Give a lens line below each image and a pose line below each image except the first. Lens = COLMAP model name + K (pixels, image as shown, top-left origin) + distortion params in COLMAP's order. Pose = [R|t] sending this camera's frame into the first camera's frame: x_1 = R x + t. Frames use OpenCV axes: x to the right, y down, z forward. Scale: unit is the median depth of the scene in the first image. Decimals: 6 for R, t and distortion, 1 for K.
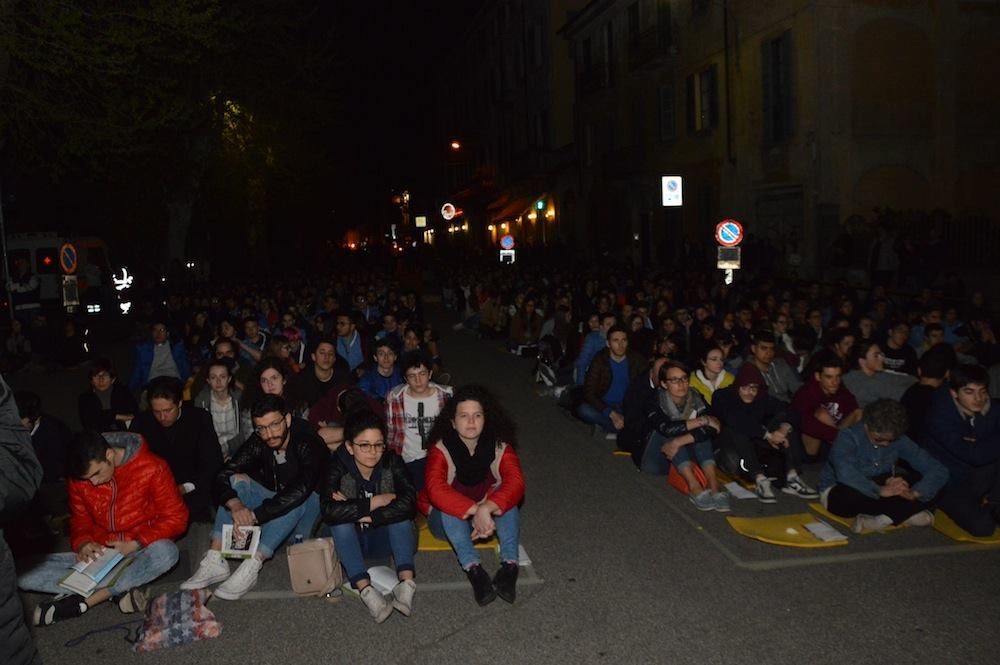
lens RADIAL K [[750.2, 0, 501.0], [0, 750.2, 329.8], [0, 0, 1]] dist [-0.104894, 0.046198]
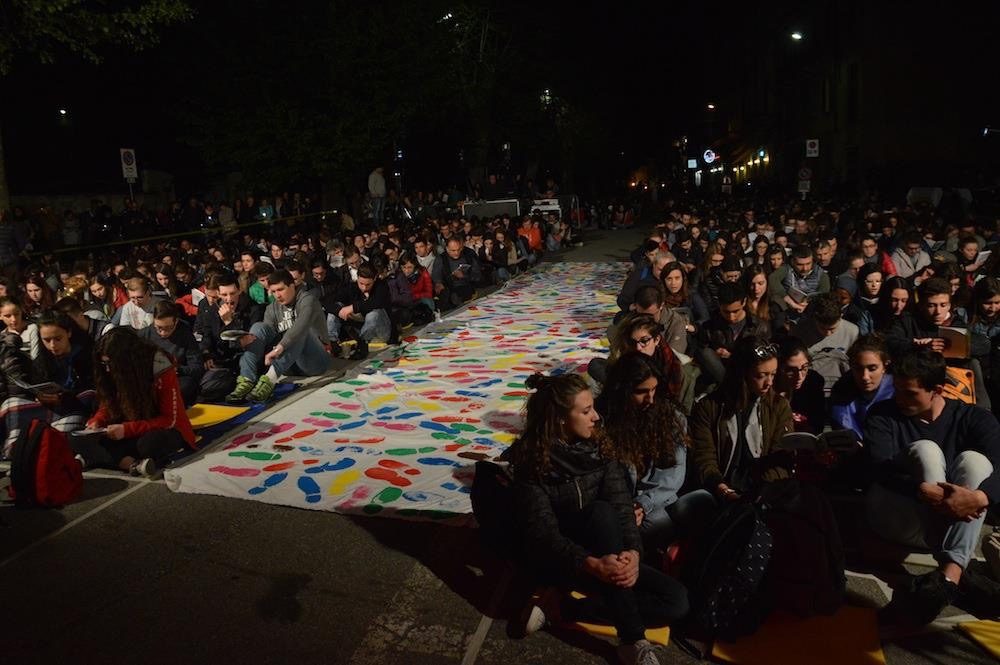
lens RADIAL K [[750.2, 0, 498.3], [0, 750.2, 336.0], [0, 0, 1]] dist [-0.104894, 0.046198]
pose [[0.926532, 0.063437, -0.370828, 0.139176], [-0.030842, 0.995171, 0.093181, 0.067546], [0.374949, -0.074898, 0.924015, -0.540890]]
